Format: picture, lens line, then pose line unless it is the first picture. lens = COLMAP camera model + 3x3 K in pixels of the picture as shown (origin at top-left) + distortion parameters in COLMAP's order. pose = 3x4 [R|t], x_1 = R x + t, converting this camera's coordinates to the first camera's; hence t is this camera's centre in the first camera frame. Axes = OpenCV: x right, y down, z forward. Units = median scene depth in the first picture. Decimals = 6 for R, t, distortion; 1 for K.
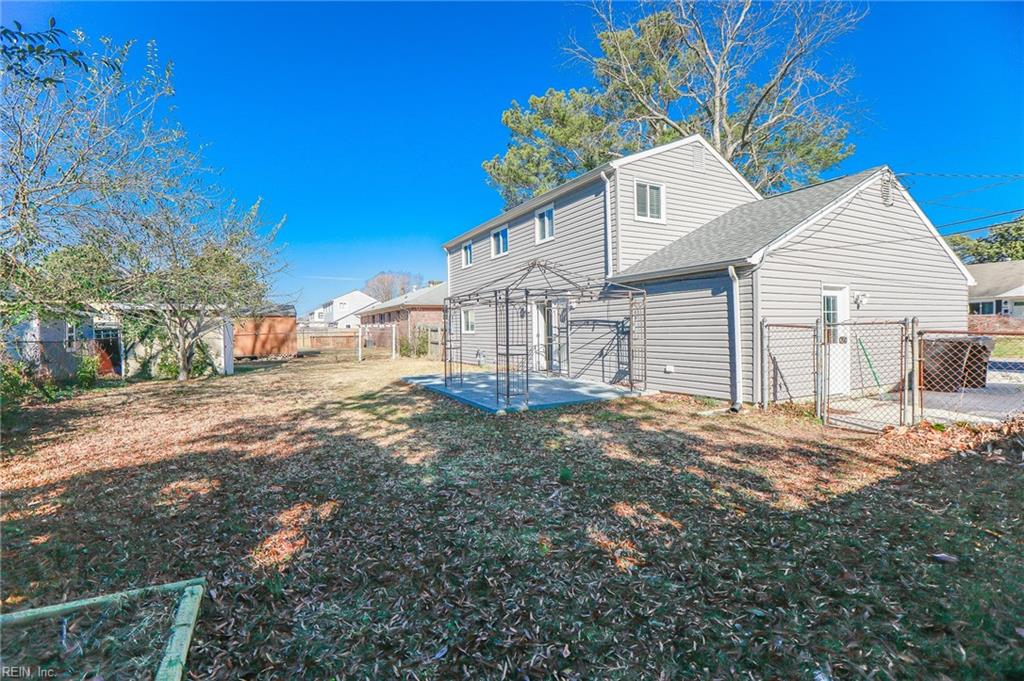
lens RADIAL K [[469.2, 0, 510.8], [0, 469.2, 332.3], [0, 0, 1]] dist [-0.001405, -0.000022]
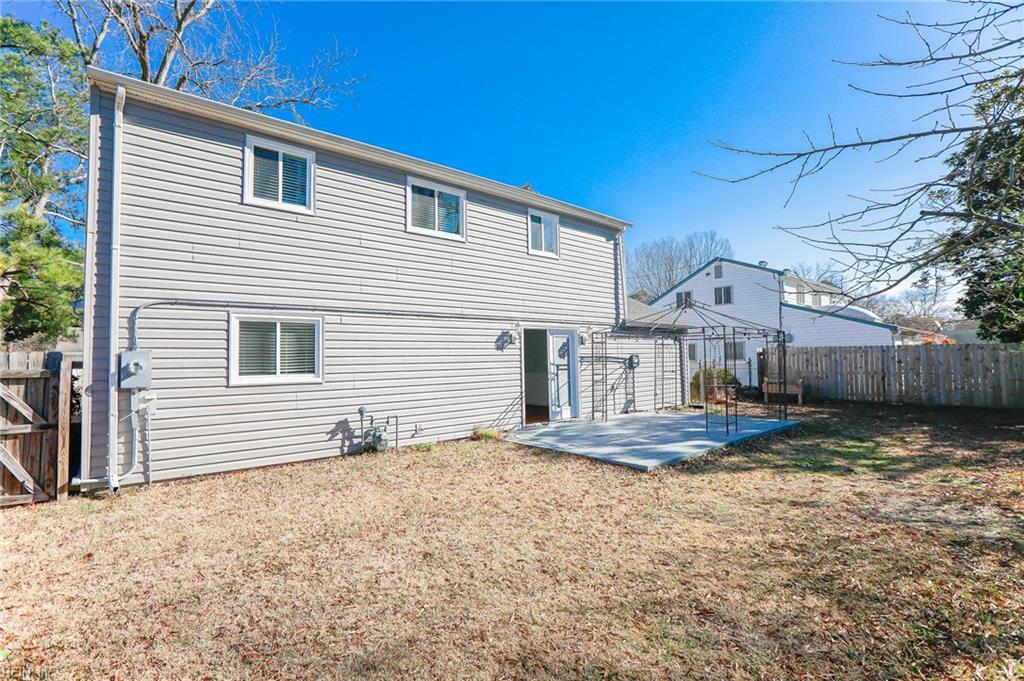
lens RADIAL K [[469.2, 0, 511.4], [0, 469.2, 347.2], [0, 0, 1]] dist [-0.001405, -0.000022]
pose [[-0.222895, 0.060225, 0.972980, -0.819069], [0.037997, 0.997868, -0.053061, 0.000478], [-0.974102, 0.025143, -0.224708, 1.503423]]
